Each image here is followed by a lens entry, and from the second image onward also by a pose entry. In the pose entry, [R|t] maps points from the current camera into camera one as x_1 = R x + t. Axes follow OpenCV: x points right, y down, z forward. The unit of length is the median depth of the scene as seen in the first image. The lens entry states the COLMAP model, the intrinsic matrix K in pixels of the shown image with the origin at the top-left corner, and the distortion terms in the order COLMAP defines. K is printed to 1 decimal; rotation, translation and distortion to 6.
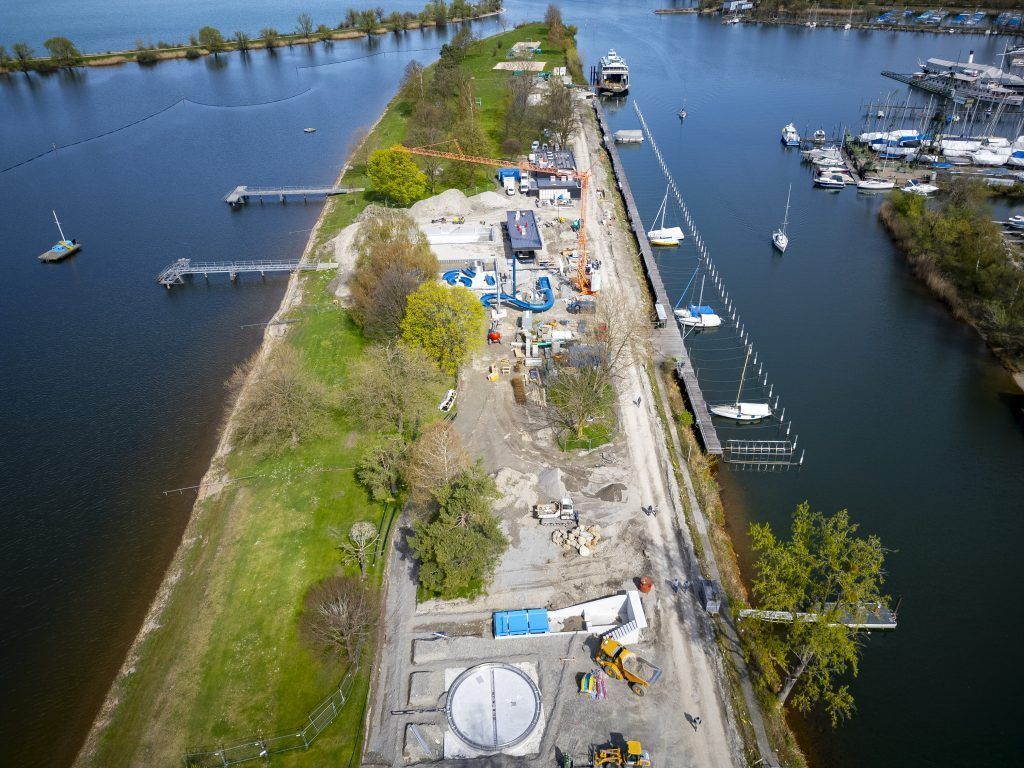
lens RADIAL K [[714.2, 0, 517.0], [0, 714.2, 381.3], [0, 0, 1]] dist [0.068641, -0.057368]
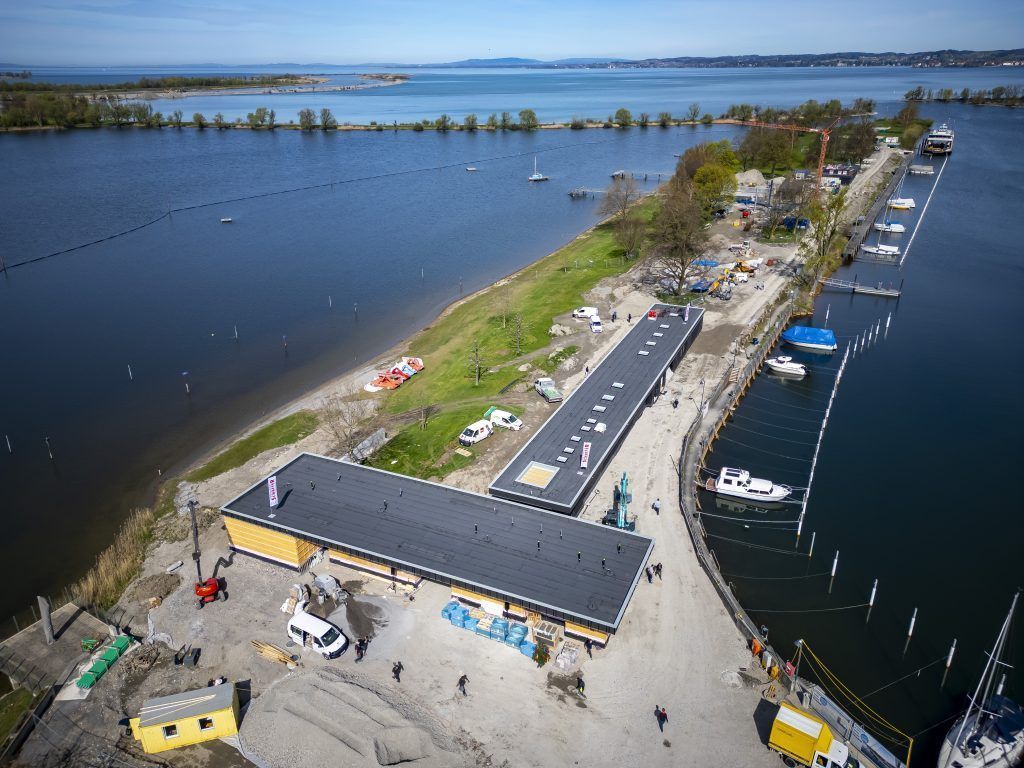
lens RADIAL K [[714.2, 0, 517.0], [0, 714.2, 381.3], [0, 0, 1]] dist [0.068641, -0.057368]
pose [[0.878713, 0.198720, -0.434021, 0.104580], [-0.261303, 0.961149, -0.088961, 0.204499], [0.399480, 0.191582, 0.896500, -0.229017]]
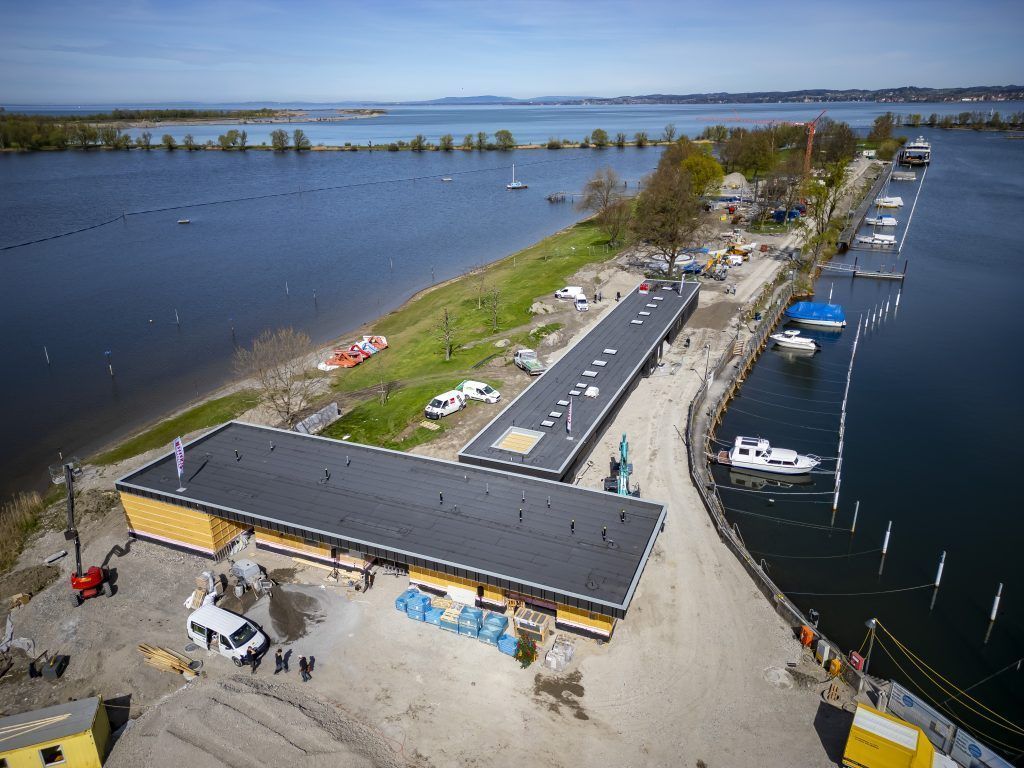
lens RADIAL K [[714.2, 0, 517.0], [0, 714.2, 381.3], [0, 0, 1]] dist [0.068641, -0.057368]
pose [[0.892960, 0.168131, -0.417557, 0.094077], [-0.245343, 0.959517, -0.138322, 0.219785], [0.377397, 0.225961, 0.898061, -0.193326]]
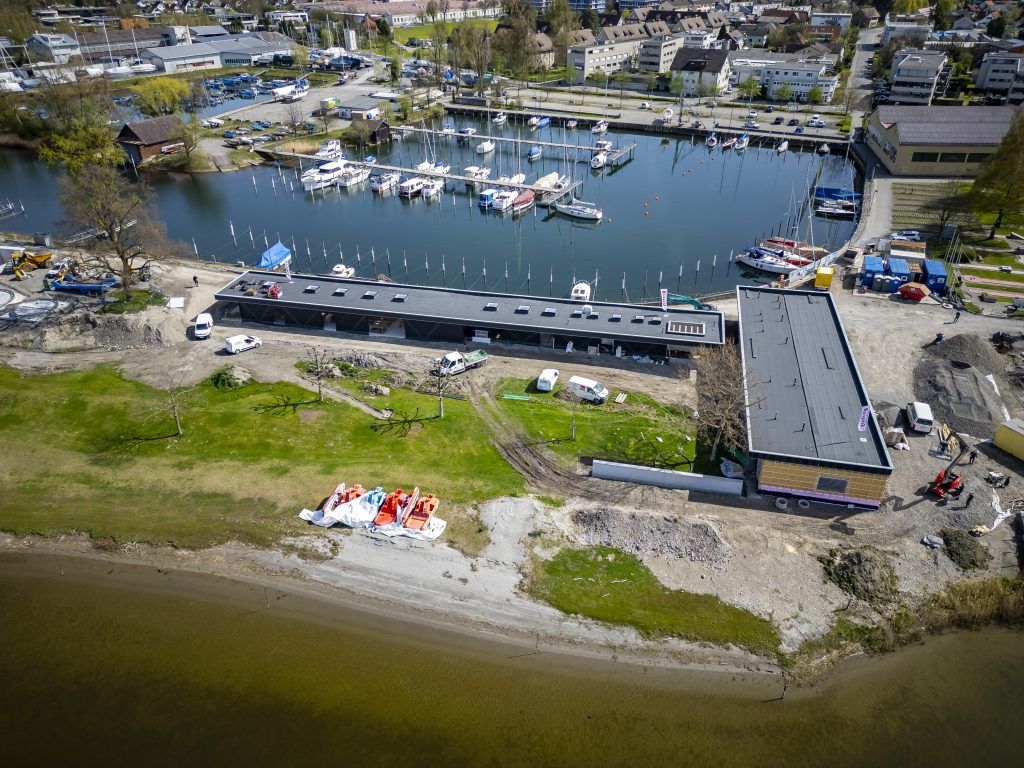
lens RADIAL K [[714.2, 0, 517.0], [0, 714.2, 381.3], [0, 0, 1]] dist [0.068641, -0.057368]
pose [[0.293916, -0.476382, 0.828658, -0.187129], [0.514913, 0.809312, 0.282626, 0.130375], [-0.805281, 0.343618, 0.483166, -0.108180]]
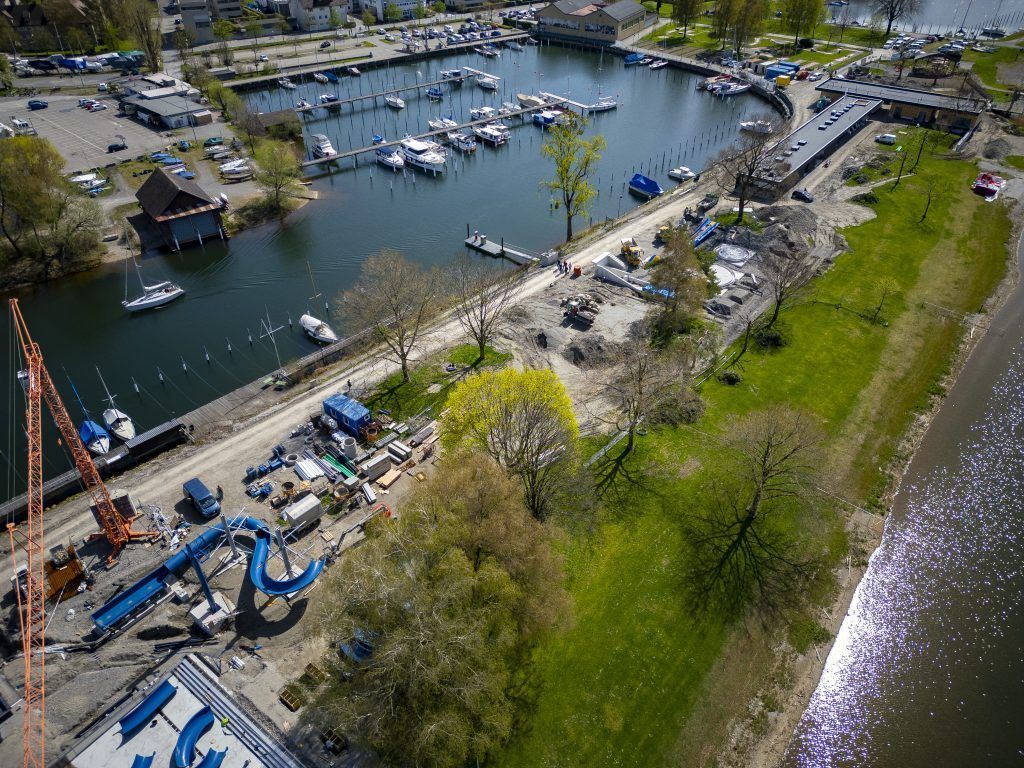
lens RADIAL K [[714.2, 0, 517.0], [0, 714.2, 381.3], [0, 0, 1]] dist [0.068641, -0.057368]
pose [[-0.754442, -0.375728, 0.538187, -0.126455], [0.364600, 0.441916, 0.819620, -0.179515], [-0.545787, 0.814579, -0.196410, 0.315899]]
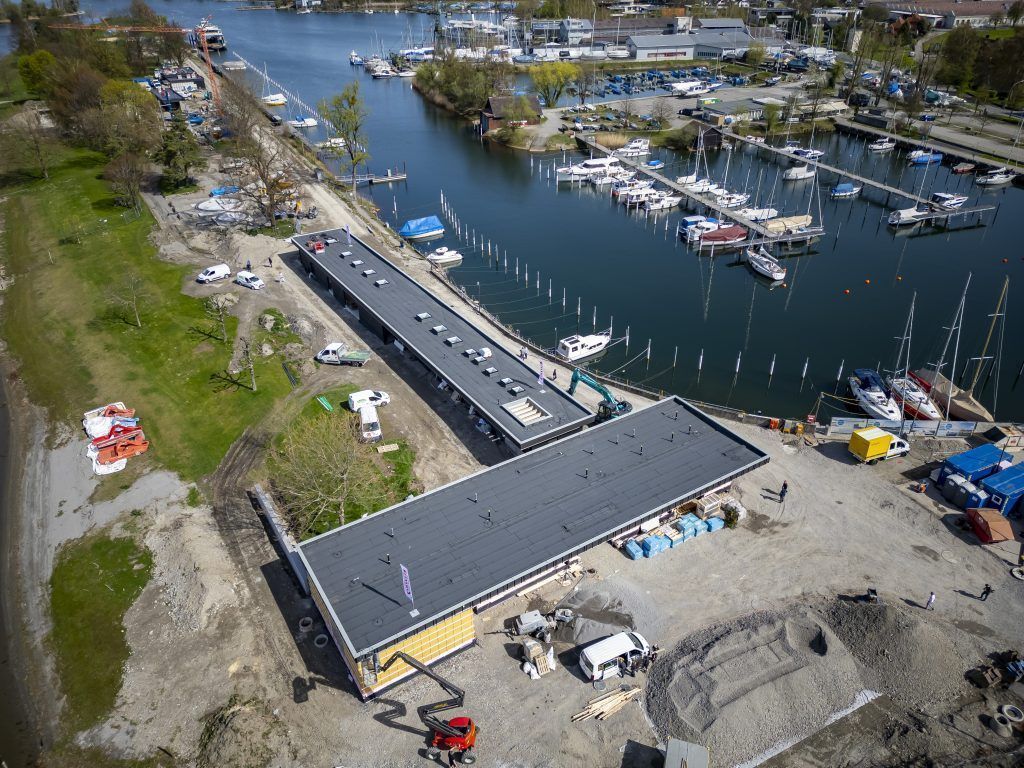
lens RADIAL K [[714.2, 0, 517.0], [0, 714.2, 381.3], [0, 0, 1]] dist [0.068641, -0.057368]
pose [[0.877594, -0.237602, 0.416382, -0.048541], [0.252309, 0.967434, 0.020267, 0.198182], [-0.407638, 0.087270, 0.908964, -0.215256]]
